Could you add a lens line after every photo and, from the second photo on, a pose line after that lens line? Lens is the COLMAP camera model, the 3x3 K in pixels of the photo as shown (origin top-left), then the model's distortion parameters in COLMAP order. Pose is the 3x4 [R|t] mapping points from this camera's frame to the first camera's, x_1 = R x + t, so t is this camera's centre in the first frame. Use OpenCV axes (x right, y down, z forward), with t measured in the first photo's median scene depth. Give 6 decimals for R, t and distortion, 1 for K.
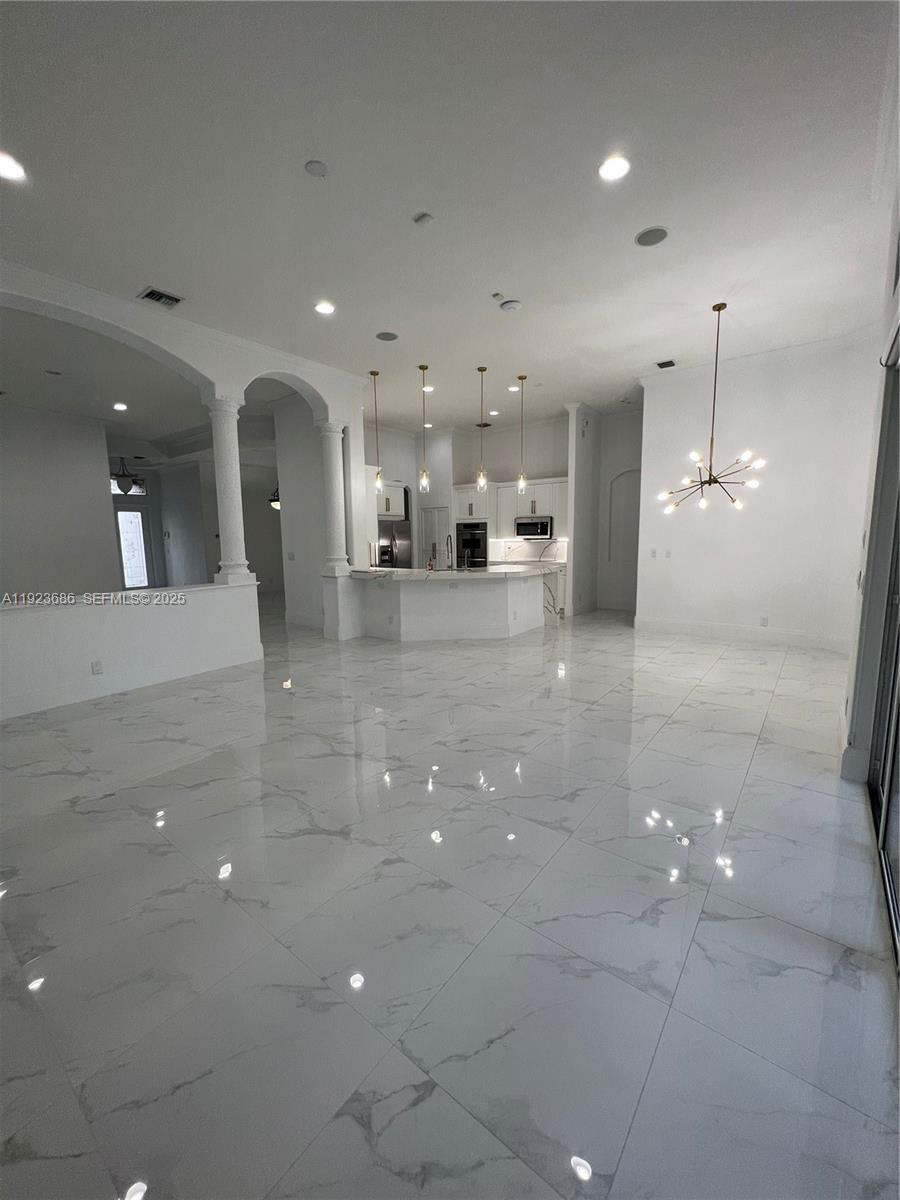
lens RADIAL K [[476.7, 0, 454.0], [0, 476.7, 599.1], [0, 0, 1]] dist [-0.002383, 0.000446]
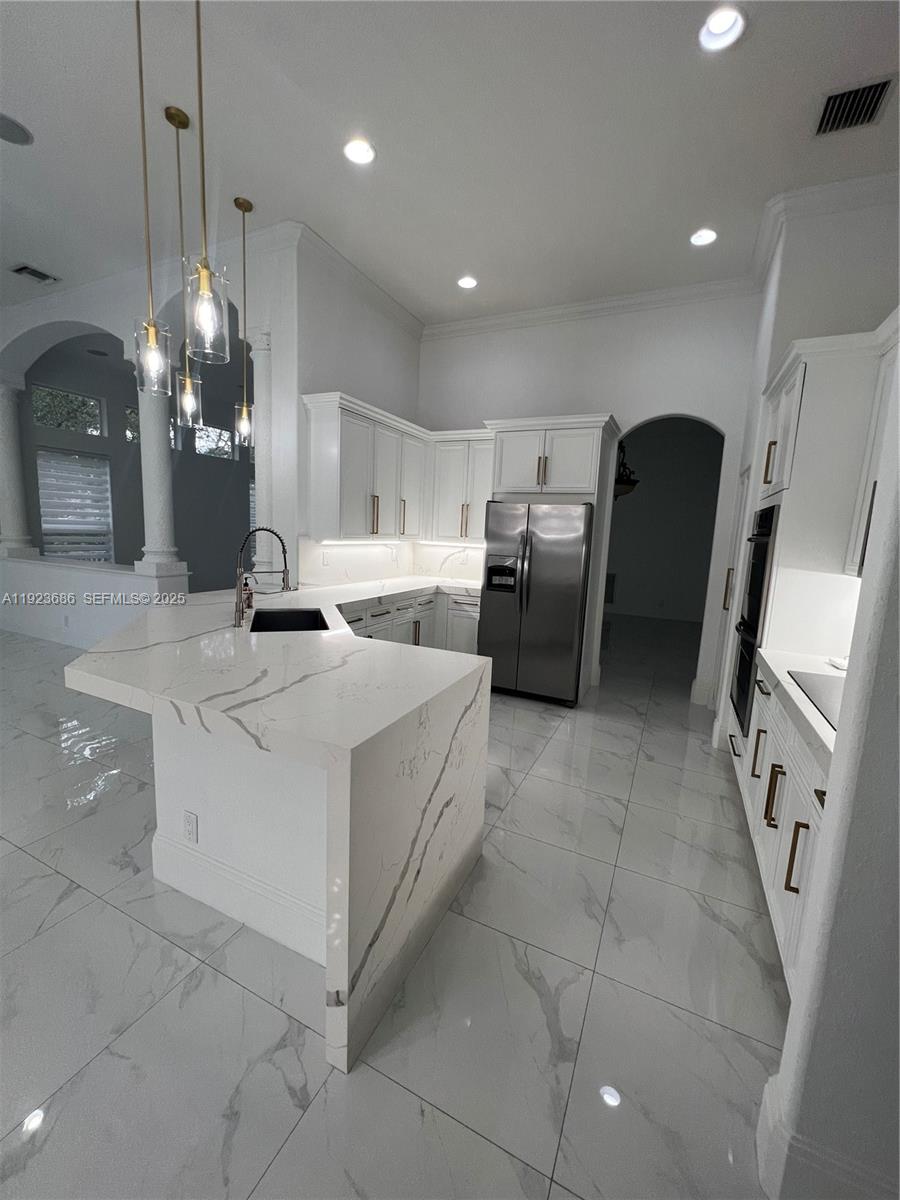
lens RADIAL K [[476.7, 0, 451.0], [0, 476.7, 599.7], [0, 0, 1]] dist [-0.002383, 0.000446]
pose [[0.208601, 0.167872, -0.963486, 0.310898], [-0.176727, 0.975411, 0.131687, -0.120476], [0.961901, 0.142804, 0.233139, 0.823597]]
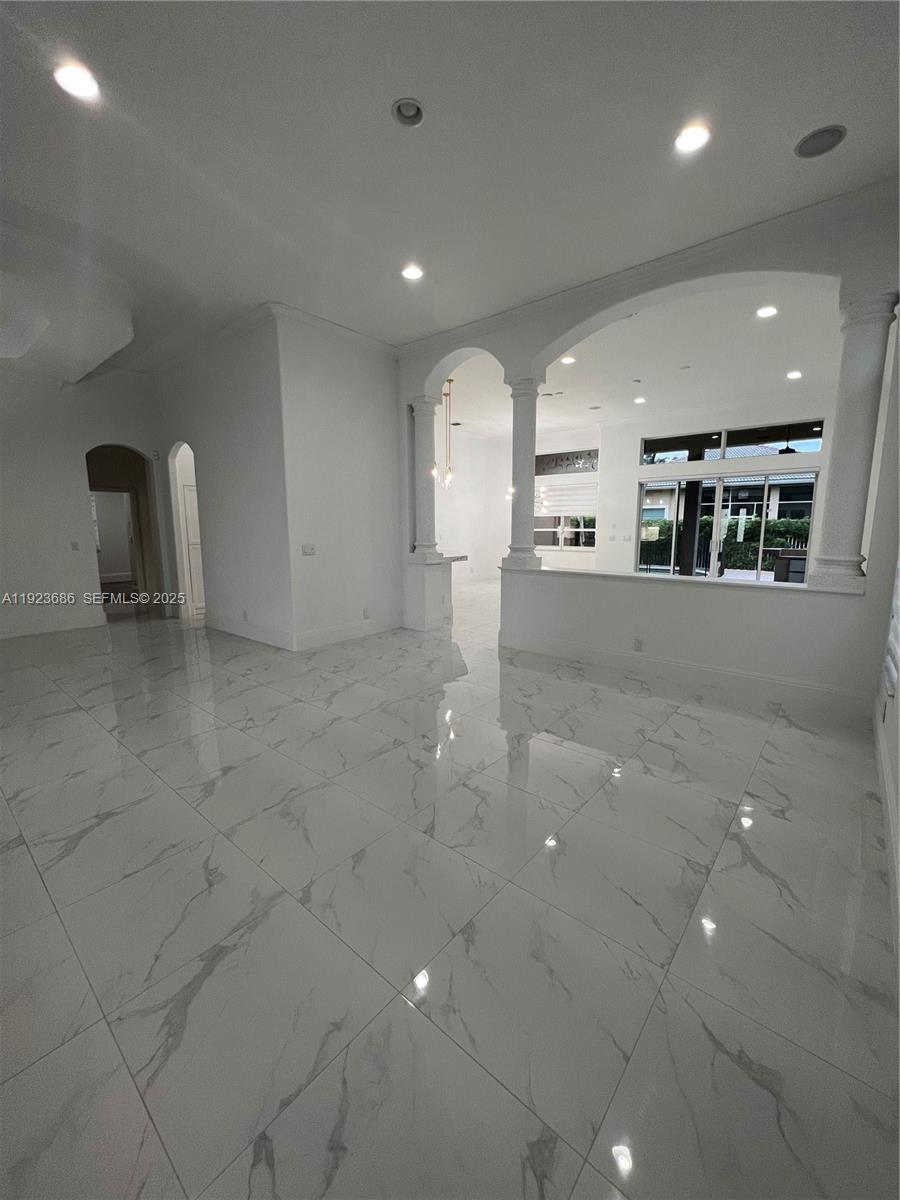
lens RADIAL K [[476.7, 0, 451.1], [0, 476.7, 597.3], [0, 0, 1]] dist [-0.002383, 0.000446]
pose [[0.044771, -0.135892, 0.989711, -0.909783], [0.133552, 0.982626, 0.128878, -0.075053], [-0.990030, 0.126408, 0.062142, 0.685135]]
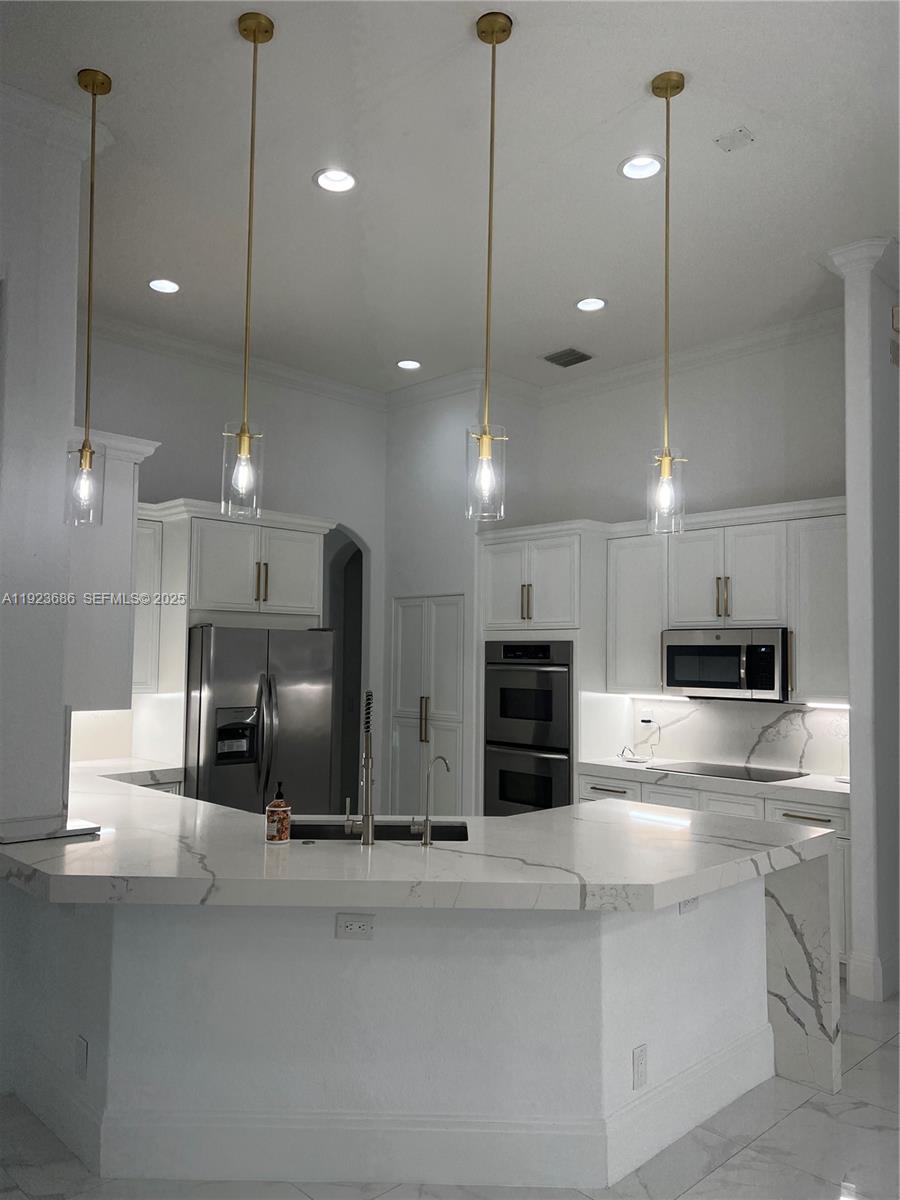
lens RADIAL K [[899.1, 0, 447.4], [0, 899.1, 610.1], [0, 0, 1]] dist [0.062386, -0.056815]
pose [[0.990036, 0.018277, -0.139621, 0.073885], [-0.043578, 0.982632, -0.180377, -0.072658], [0.133899, 0.184665, 0.973637, 0.416965]]
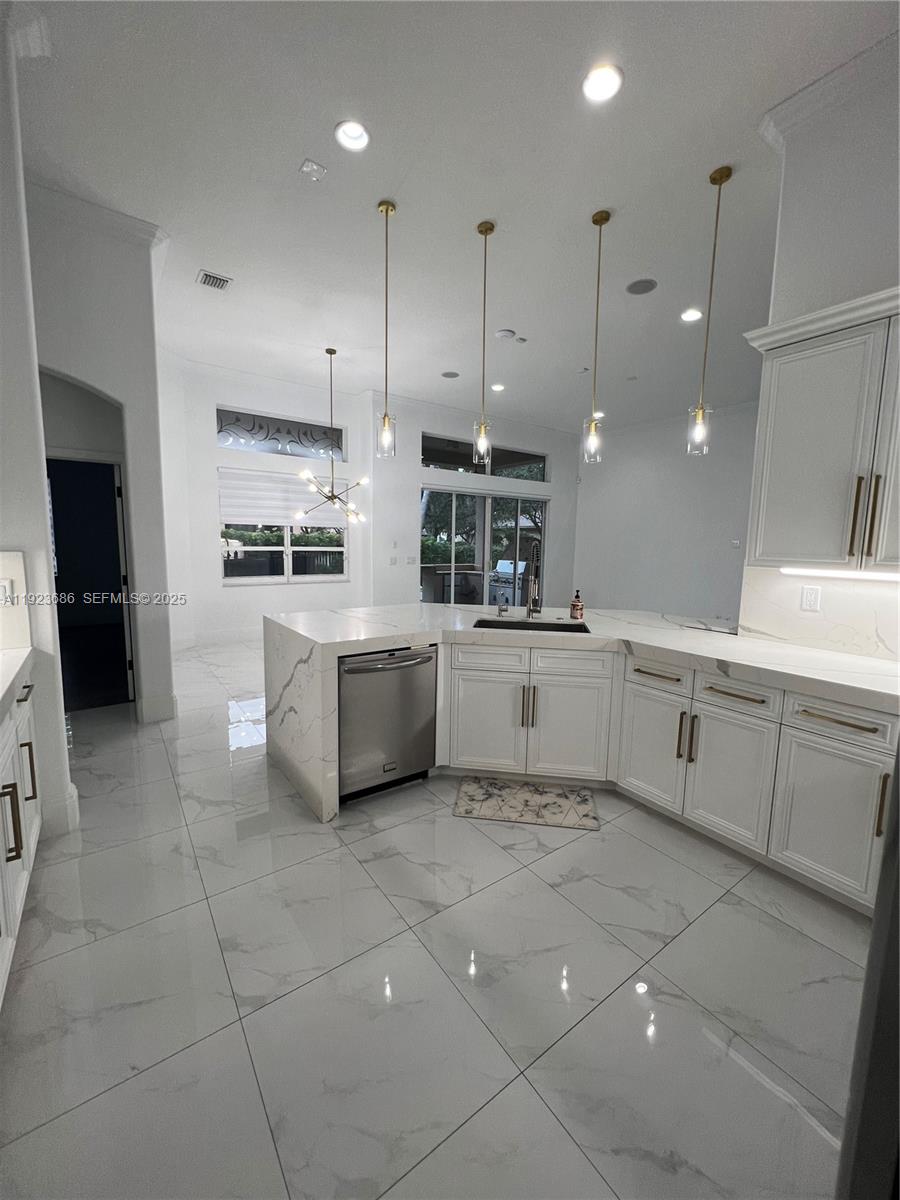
lens RADIAL K [[476.7, 0, 451.1], [0, 476.7, 596.4], [0, 0, 1]] dist [-0.002383, 0.000446]
pose [[-0.959101, -0.036850, 0.280655, -0.046353], [0.031705, 0.971266, 0.235874, -0.149196], [-0.281283, 0.235126, -0.930374, 1.119494]]
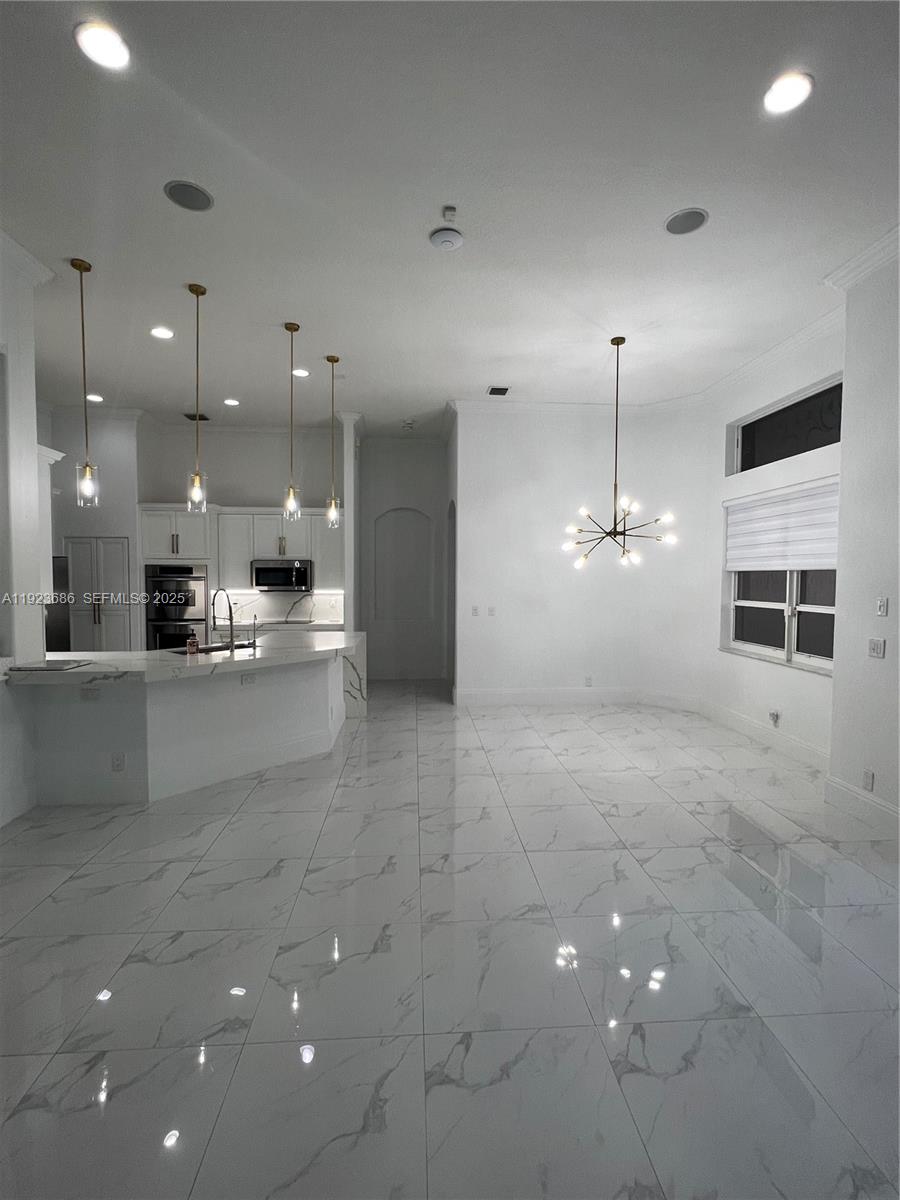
lens RADIAL K [[542.7, 0, 451.1], [0, 542.7, 598.0], [0, 0, 1]] dist [0.001245, -0.000329]
pose [[0.745198, -0.011045, 0.666752, -0.185973], [0.075036, 0.994902, -0.067384, -0.045777], [-0.662608, 0.100245, 0.742227, 0.258279]]
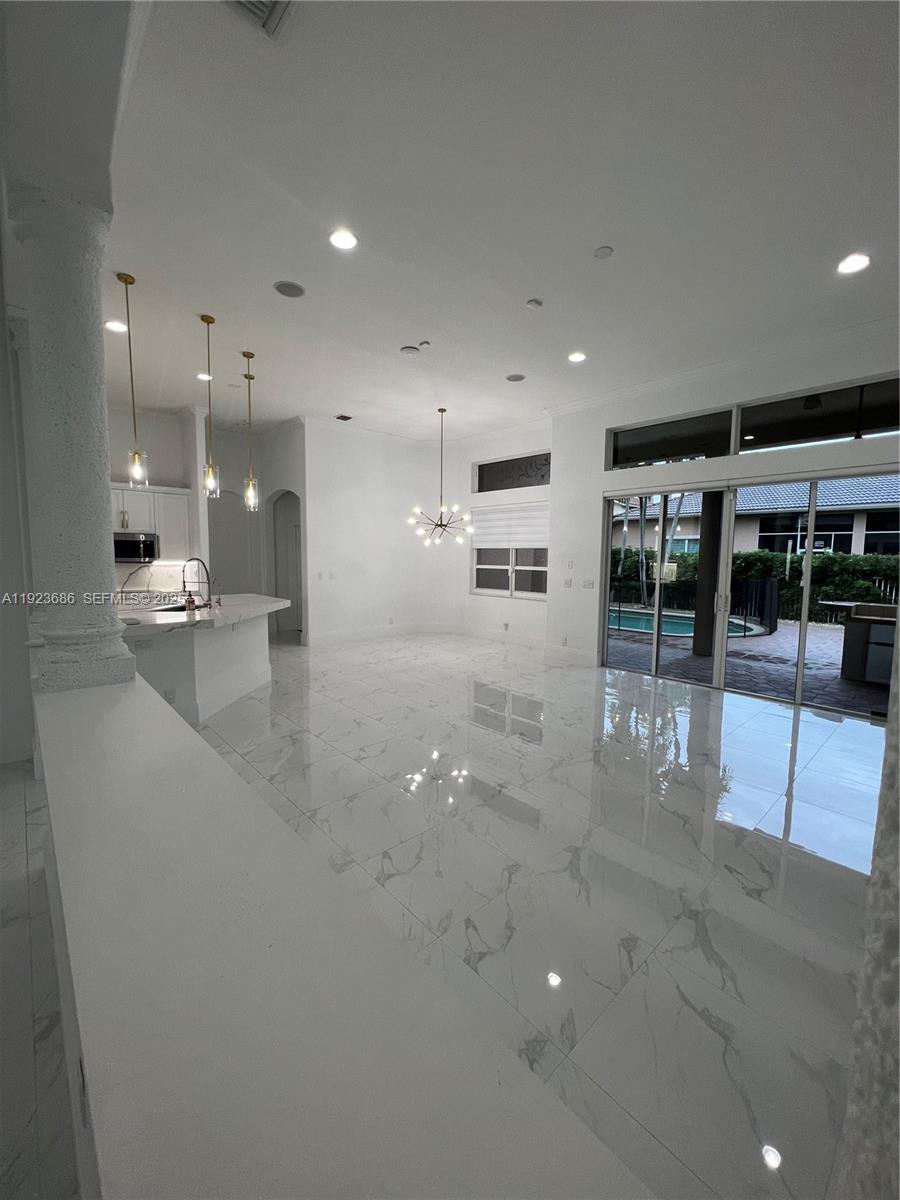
lens RADIAL K [[476.7, 0, 451.6], [0, 476.7, 598.8], [0, 0, 1]] dist [-0.002383, 0.000446]
pose [[0.172696, -0.077404, 0.981929, -0.495840], [0.118369, 0.991313, 0.057326, -0.054808], [-0.977837, 0.106330, 0.180358, 0.393816]]
